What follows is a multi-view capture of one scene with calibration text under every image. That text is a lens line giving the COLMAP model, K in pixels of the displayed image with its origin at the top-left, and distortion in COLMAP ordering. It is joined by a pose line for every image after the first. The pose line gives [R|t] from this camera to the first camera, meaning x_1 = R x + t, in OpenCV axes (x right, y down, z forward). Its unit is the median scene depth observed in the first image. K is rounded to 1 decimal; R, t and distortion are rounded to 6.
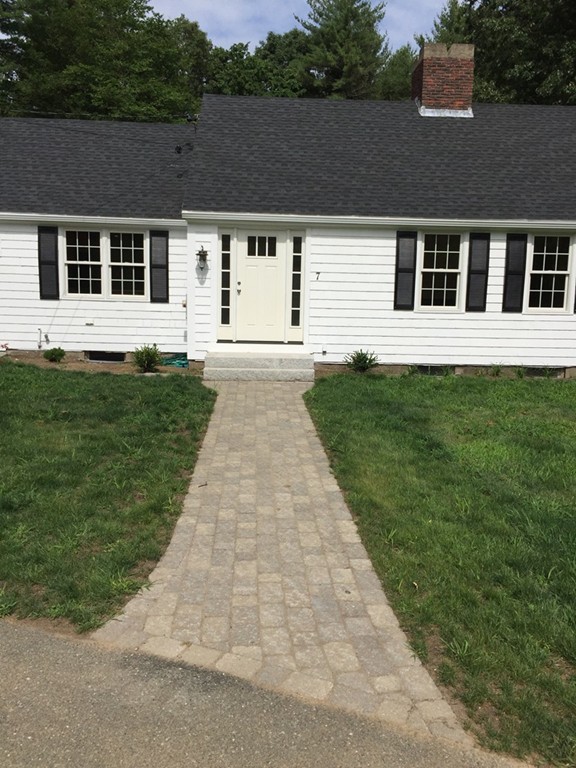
lens RADIAL K [[610.1, 0, 277.7], [0, 610.1, 373.9], [0, 0, 1]] dist [0.091737, -0.086278]
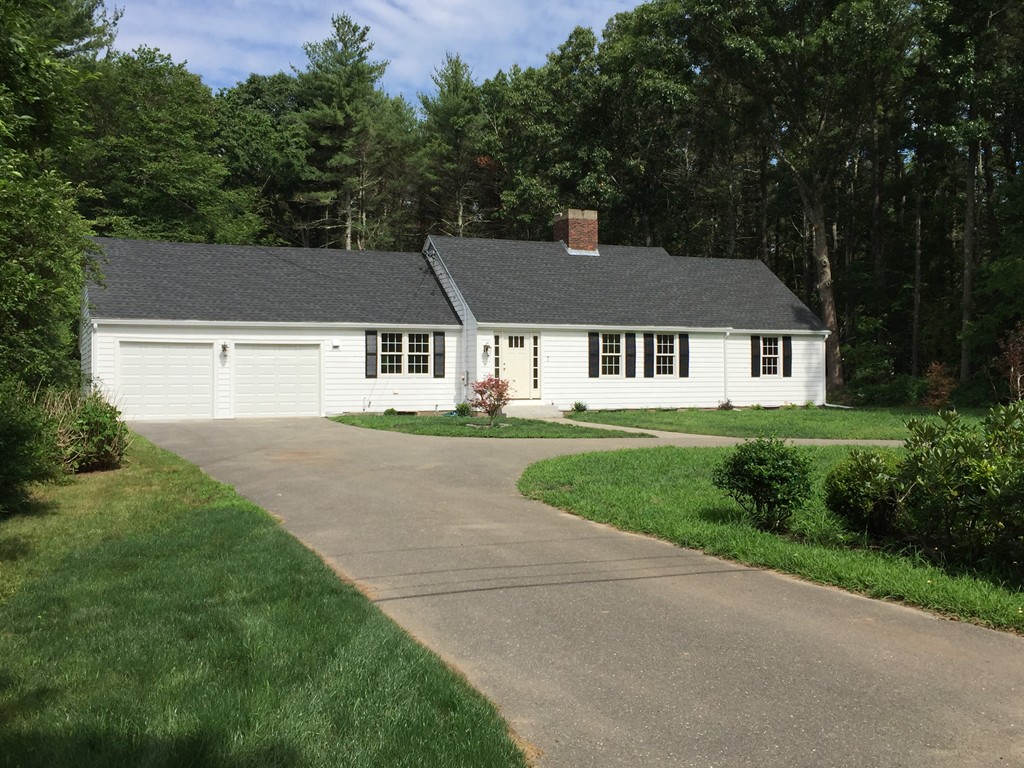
lens RADIAL K [[813.5, 0, 470.3], [0, 813.5, 387.0], [0, 0, 1]] dist [0.091737, -0.086278]
pose [[0.951801, -0.030349, 0.305210, -0.751628], [0.065338, 0.992315, -0.105085, 0.126531], [-0.299675, 0.119962, 0.946469, -0.955622]]
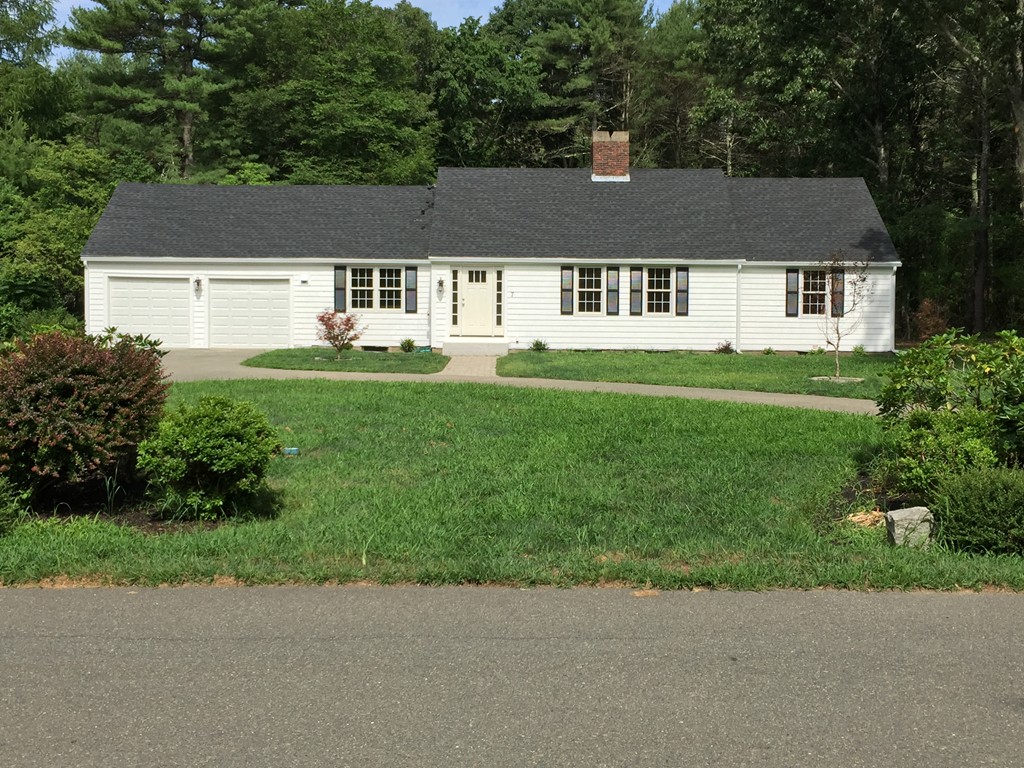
lens RADIAL K [[882.3, 0, 513.1], [0, 882.3, 367.2], [0, 0, 1]] dist [0.075181, -0.096700]
pose [[0.999746, -0.014092, -0.017576, 0.096075], [0.012771, 0.997243, -0.073101, 0.181454], [0.018558, 0.072858, 0.997170, -1.175573]]
